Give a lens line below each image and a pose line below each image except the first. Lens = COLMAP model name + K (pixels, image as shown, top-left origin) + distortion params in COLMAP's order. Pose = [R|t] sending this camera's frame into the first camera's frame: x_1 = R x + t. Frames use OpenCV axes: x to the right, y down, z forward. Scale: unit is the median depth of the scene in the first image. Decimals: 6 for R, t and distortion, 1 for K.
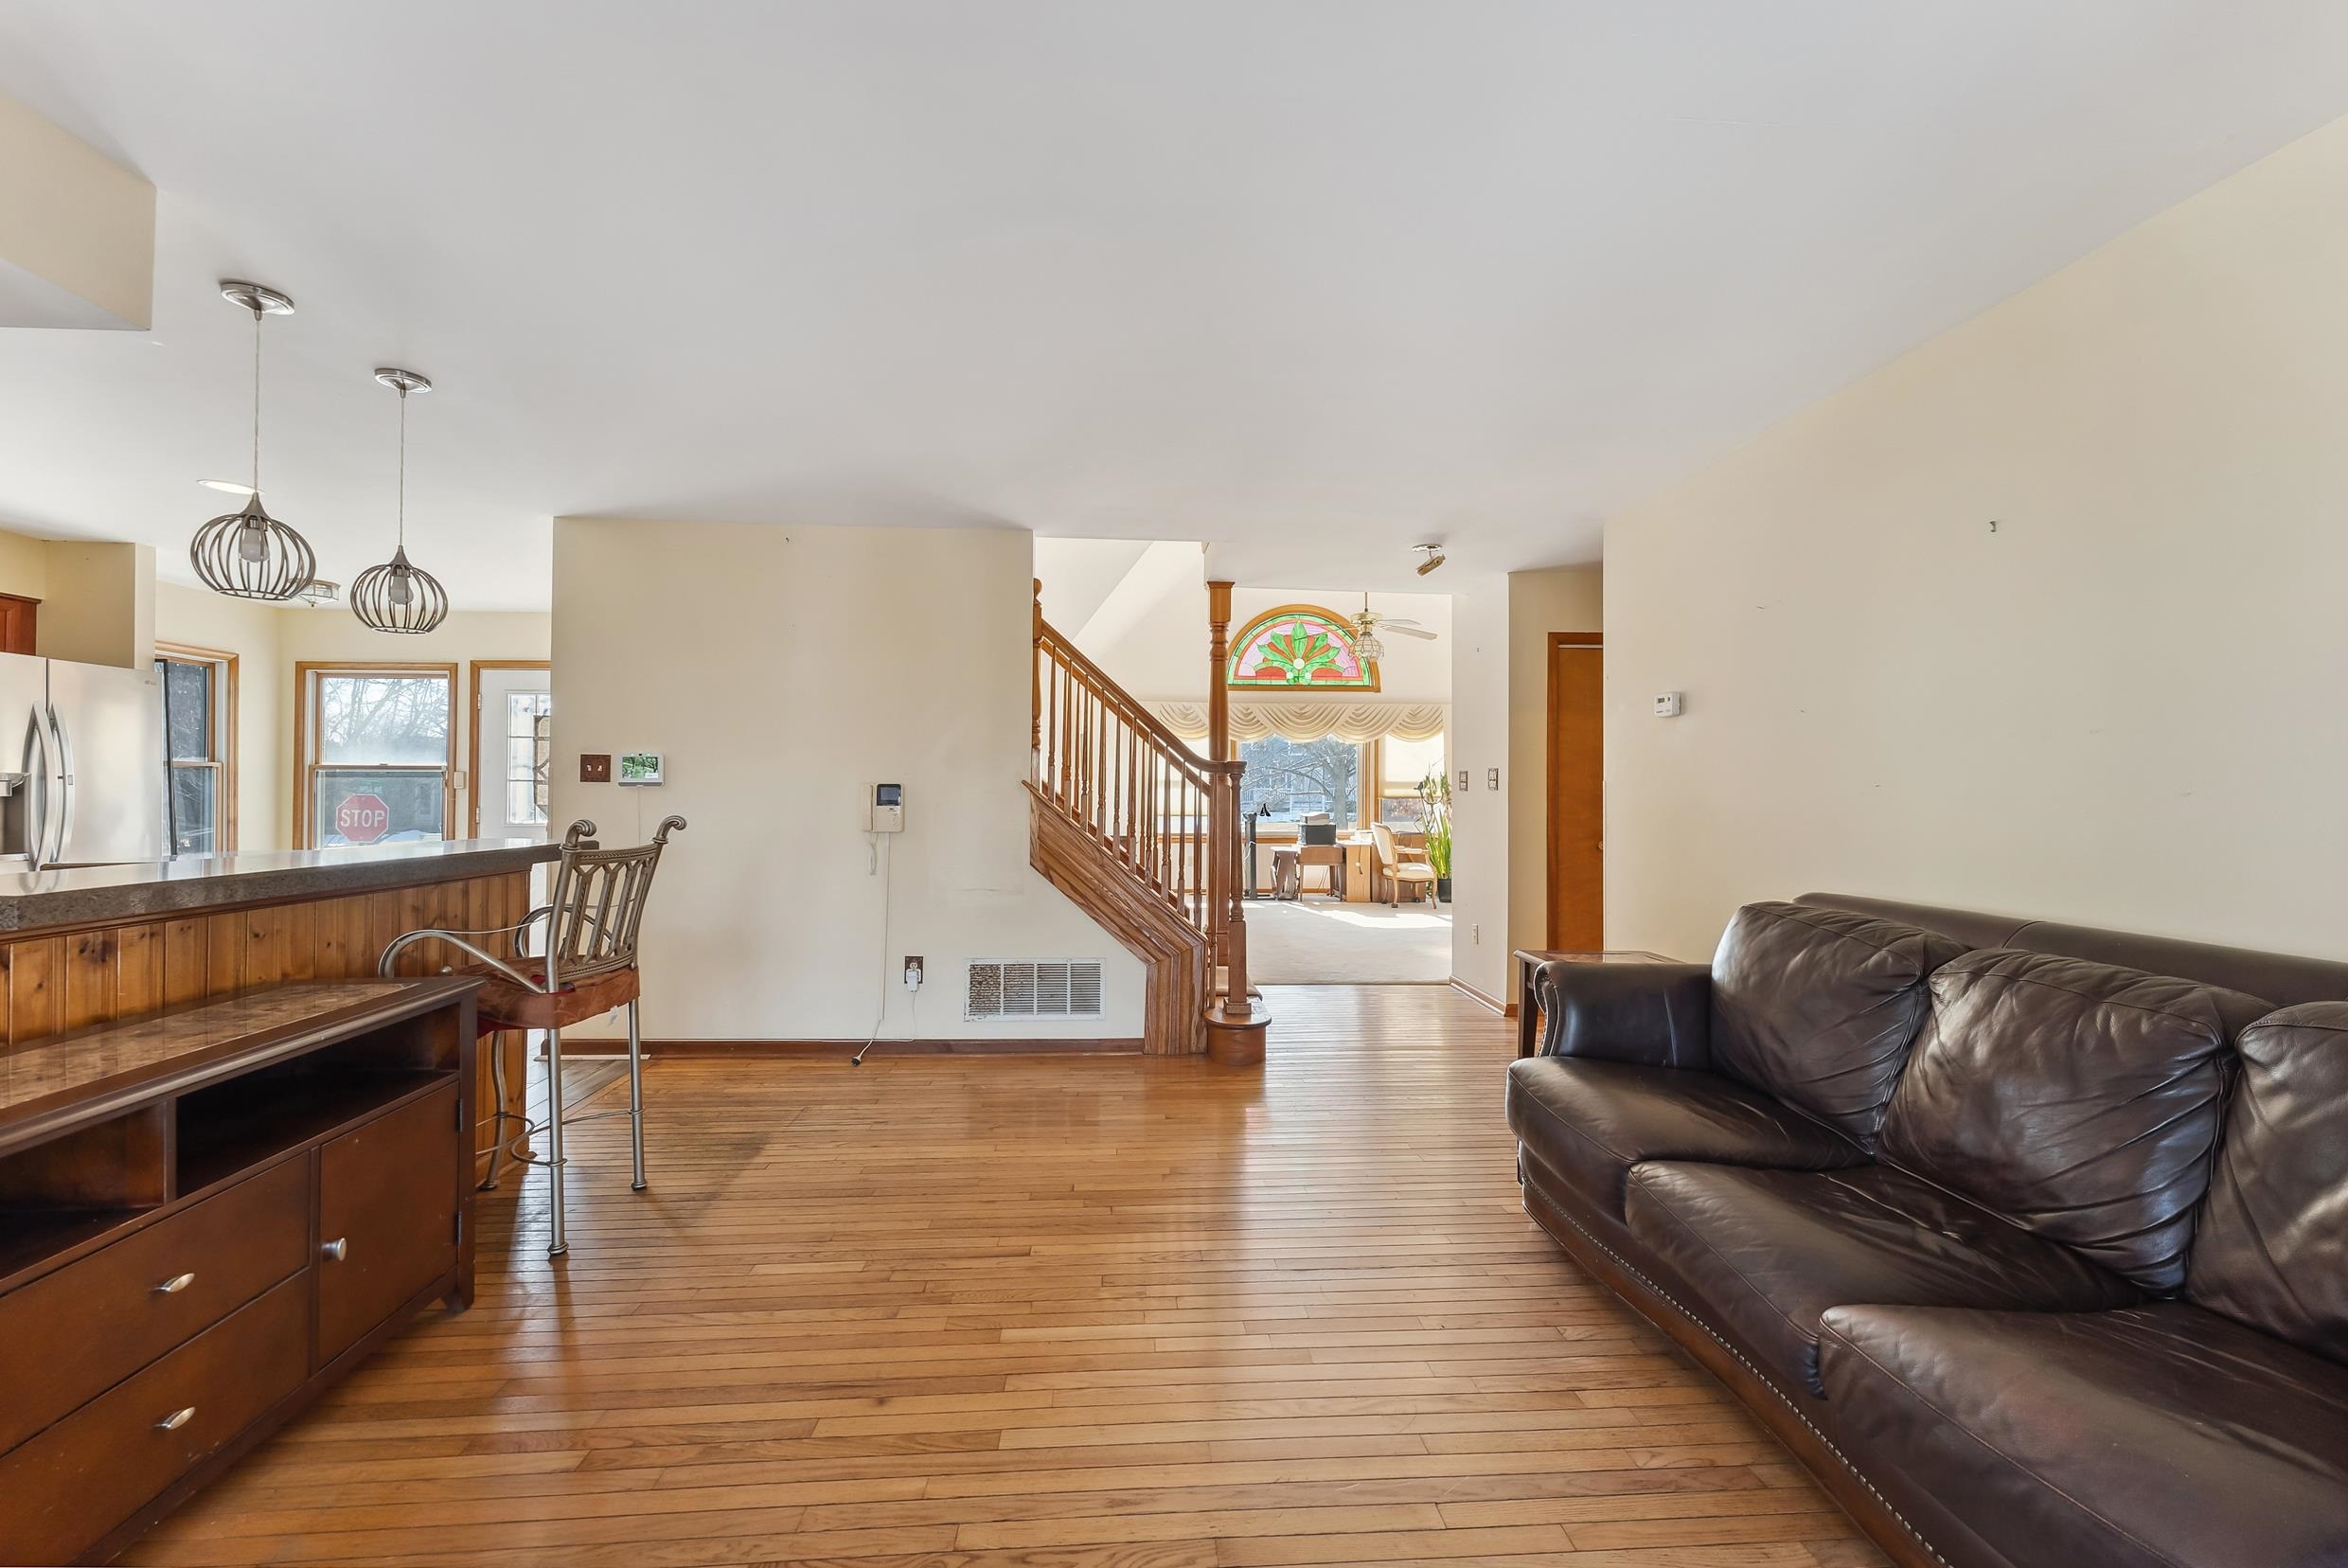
lens RADIAL K [[949.5, 0, 1171.9], [0, 949.5, 779.9], [0, 0, 1]] dist [0.003676, -0.000084]
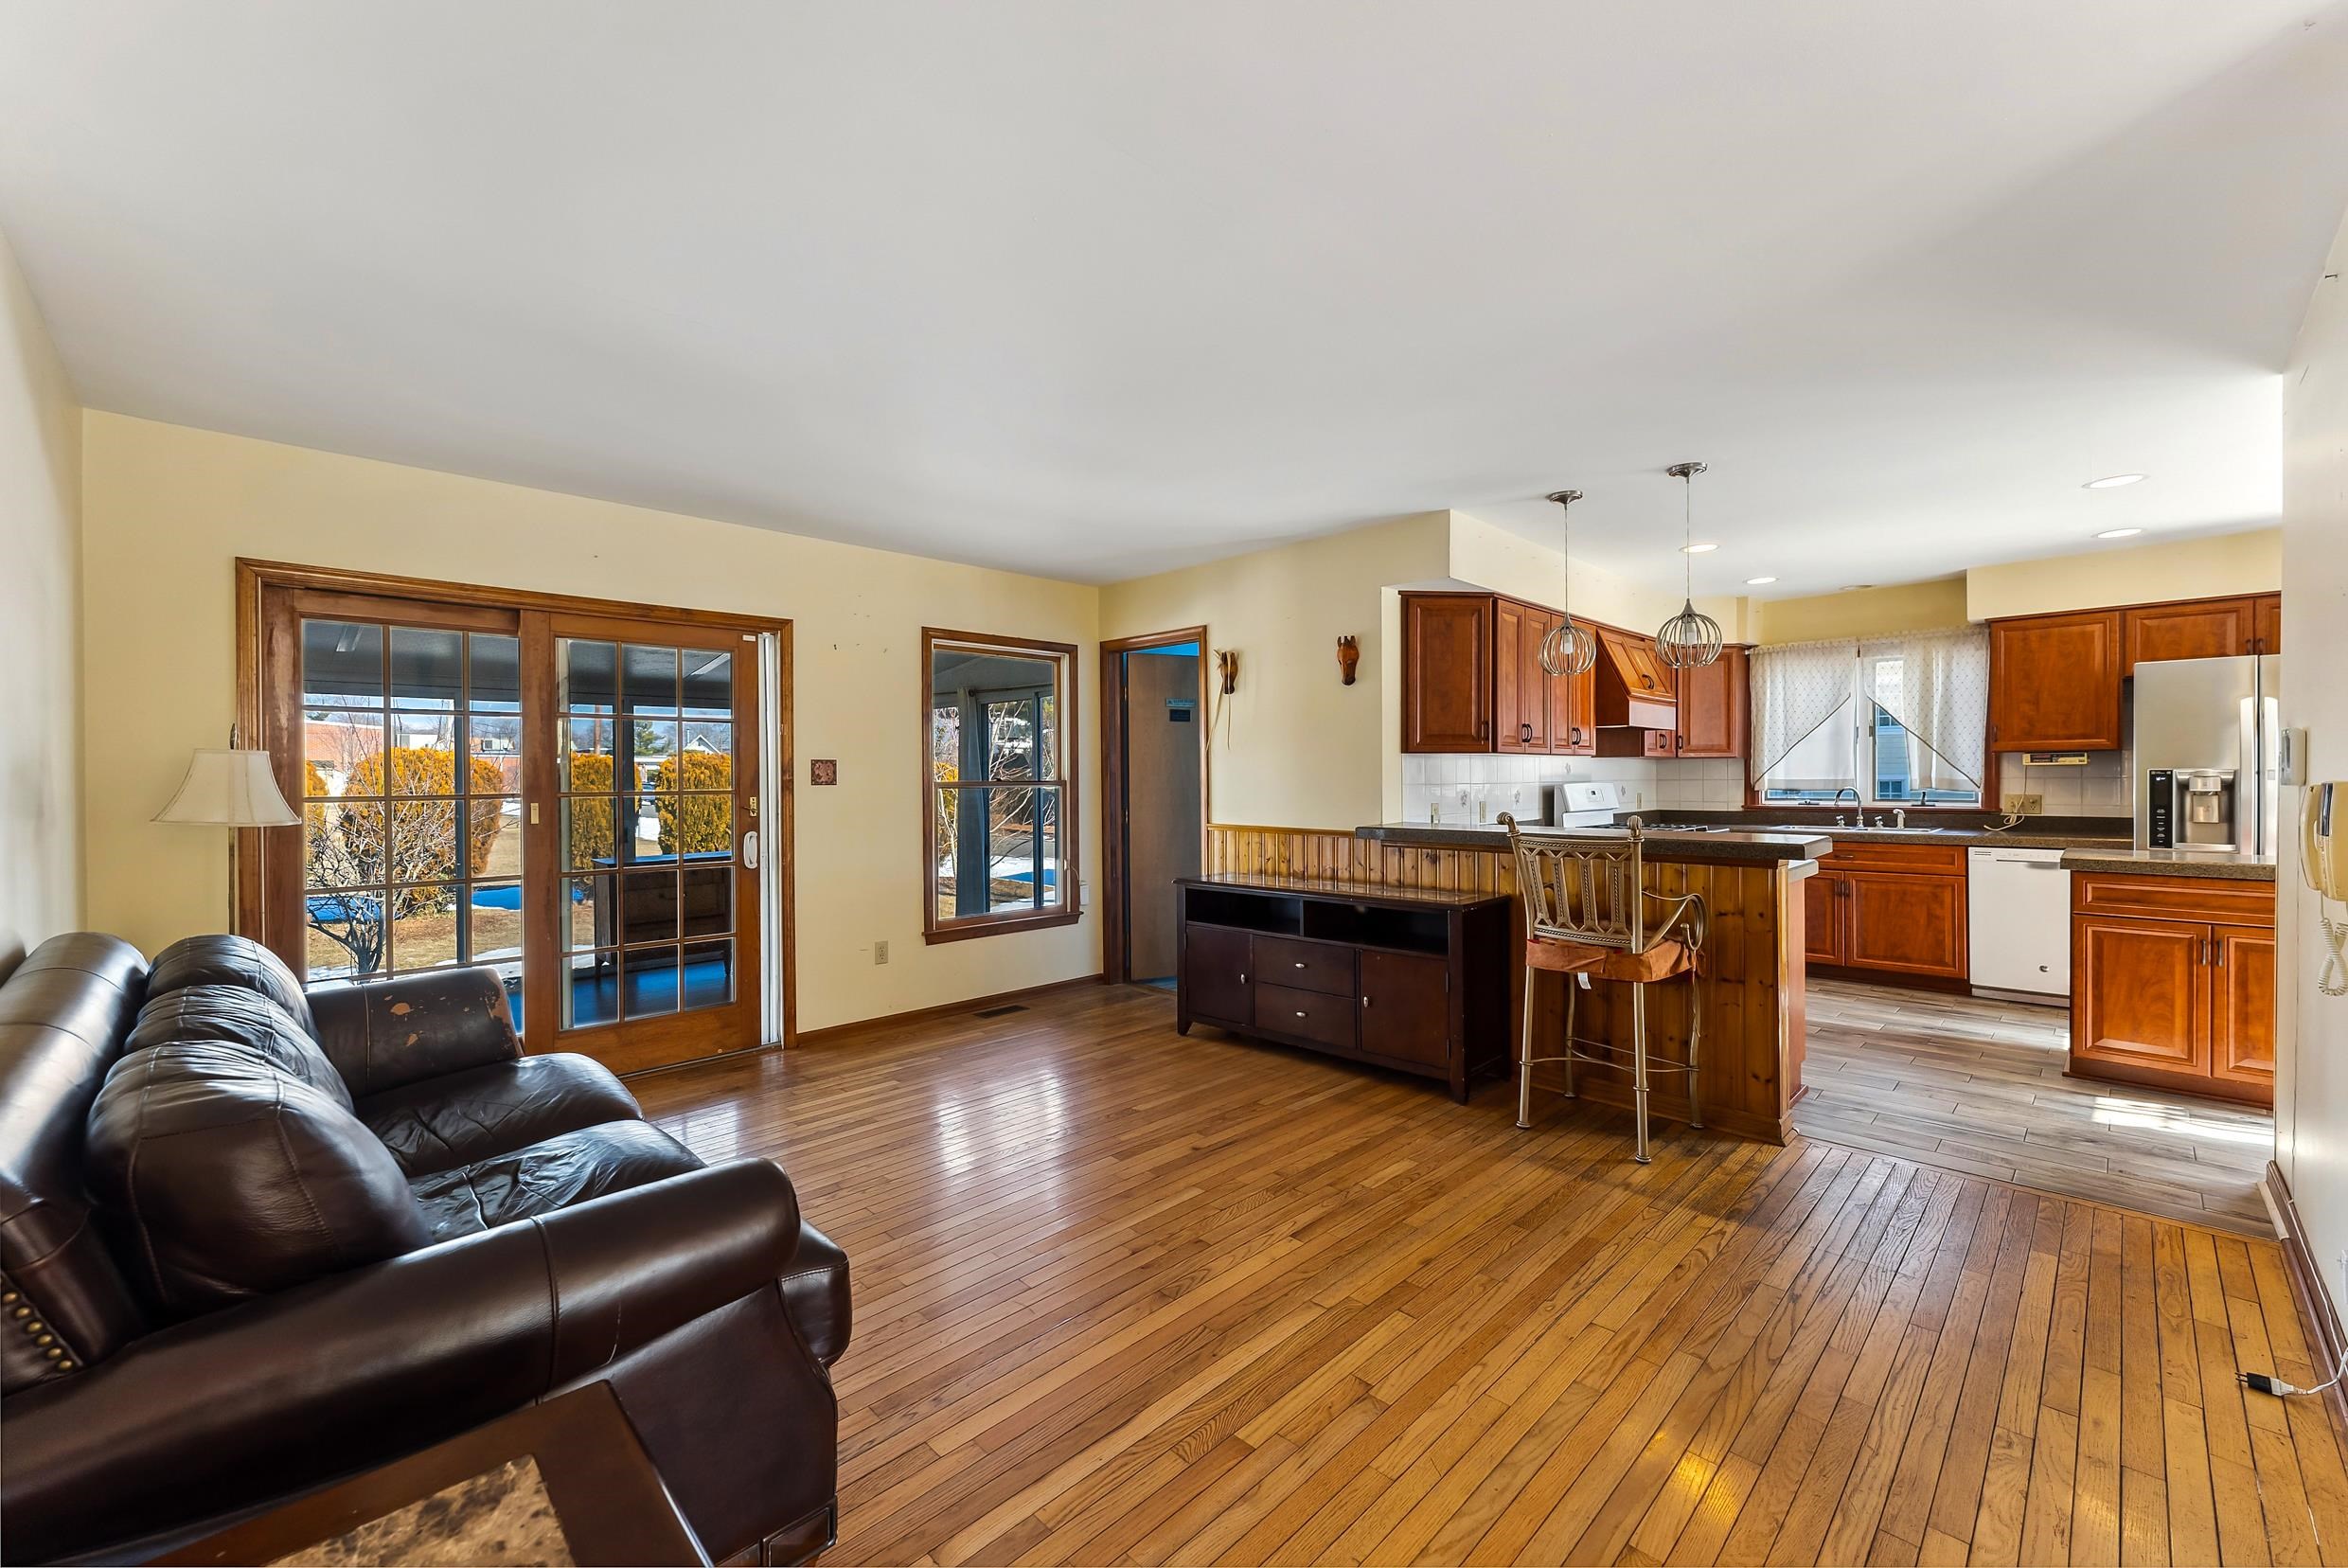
lens RADIAL K [[949.5, 0, 1171.9], [0, 949.5, 779.9], [0, 0, 1]] dist [0.003676, -0.000084]
pose [[-0.753419, 0.003486, -0.657532, 0.336183], [0.010623, 0.999920, -0.006870, -0.000019], [0.657455, -0.012161, -0.753395, 0.901325]]
